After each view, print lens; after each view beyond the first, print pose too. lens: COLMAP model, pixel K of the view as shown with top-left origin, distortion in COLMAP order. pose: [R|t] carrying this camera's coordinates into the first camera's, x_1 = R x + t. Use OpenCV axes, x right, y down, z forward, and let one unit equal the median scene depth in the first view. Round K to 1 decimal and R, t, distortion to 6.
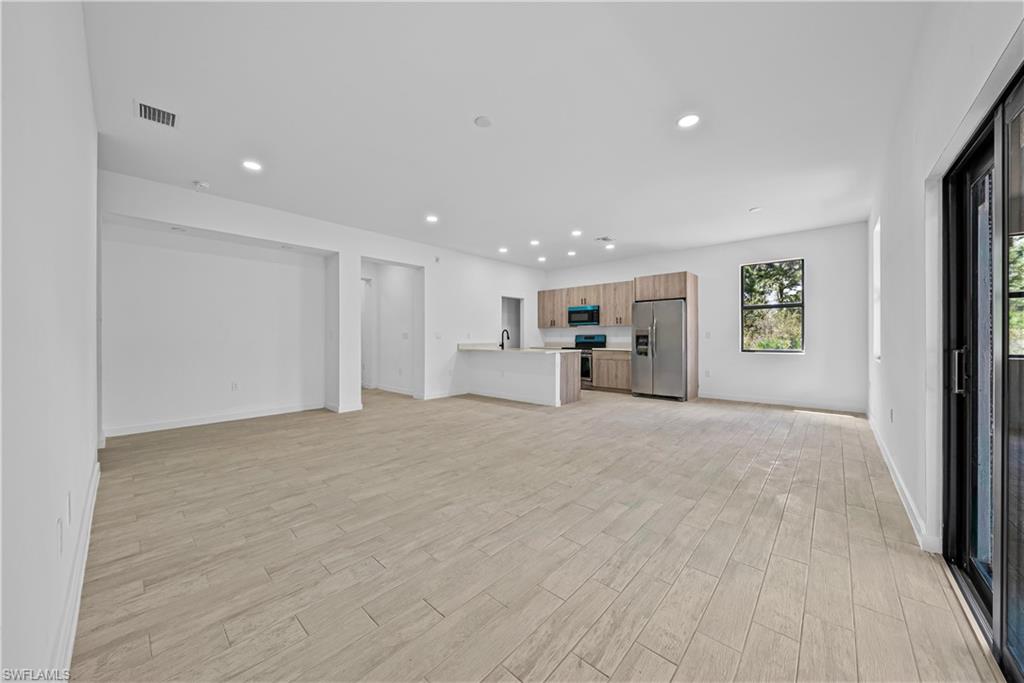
lens RADIAL K [[354.9, 0, 506.8], [0, 354.9, 338.3], [0, 0, 1]] dist [-0.000976, 0.000021]
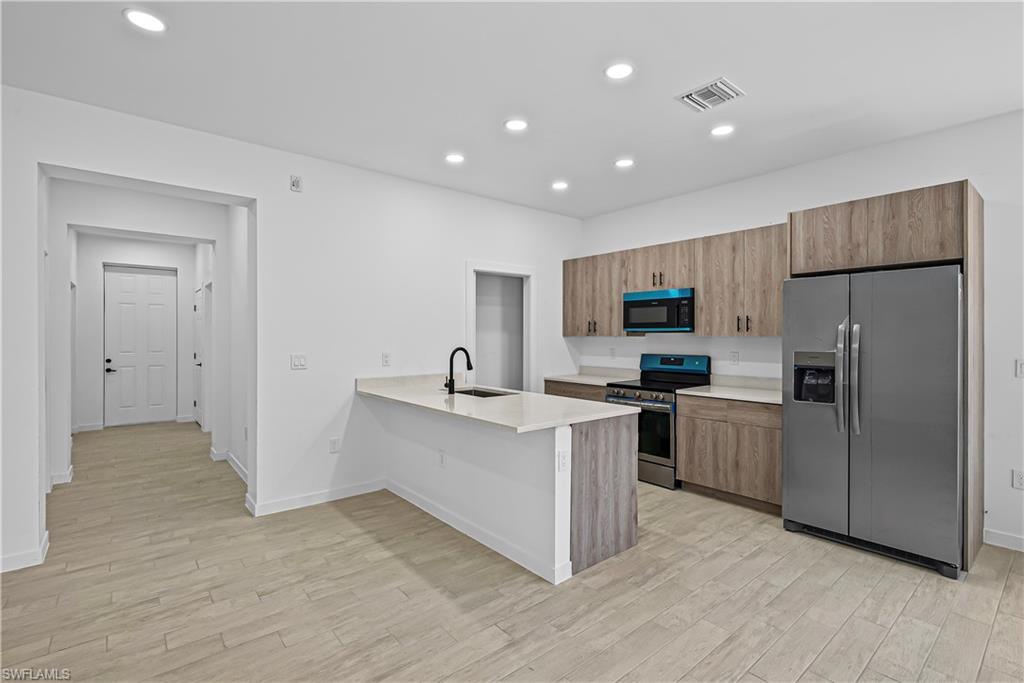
lens RADIAL K [[473.8, 0, 509.6], [0, 473.8, 338.5], [0, 0, 1]] dist [0.003431, 0.000556]
pose [[0.991458, 0.003099, -0.130392, 0.118531], [-0.002586, 0.999988, 0.004101, -0.034583], [0.130403, -0.003729, 0.991454, 0.419500]]
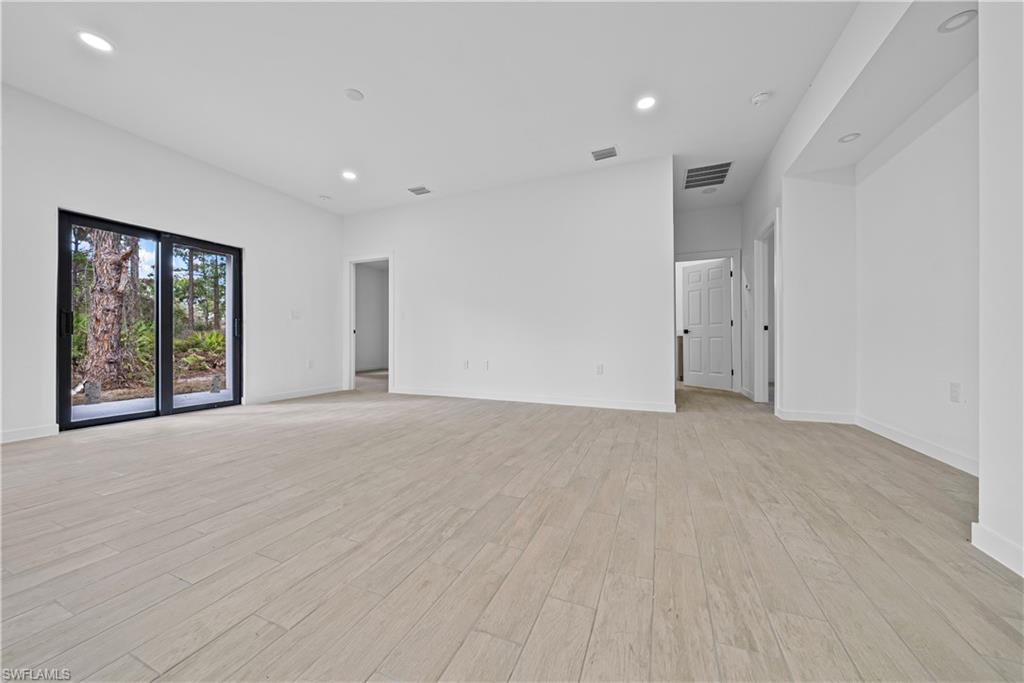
lens RADIAL K [[357.4, 0, 514.2], [0, 357.4, 338.4], [0, 0, 1]] dist [-0.001471, -0.000065]
pose [[-0.936288, 0.002992, -0.351221, -0.050534], [0.004594, 0.999982, -0.003728, 0.042553], [0.351203, -0.005104, -0.936285, 0.804372]]
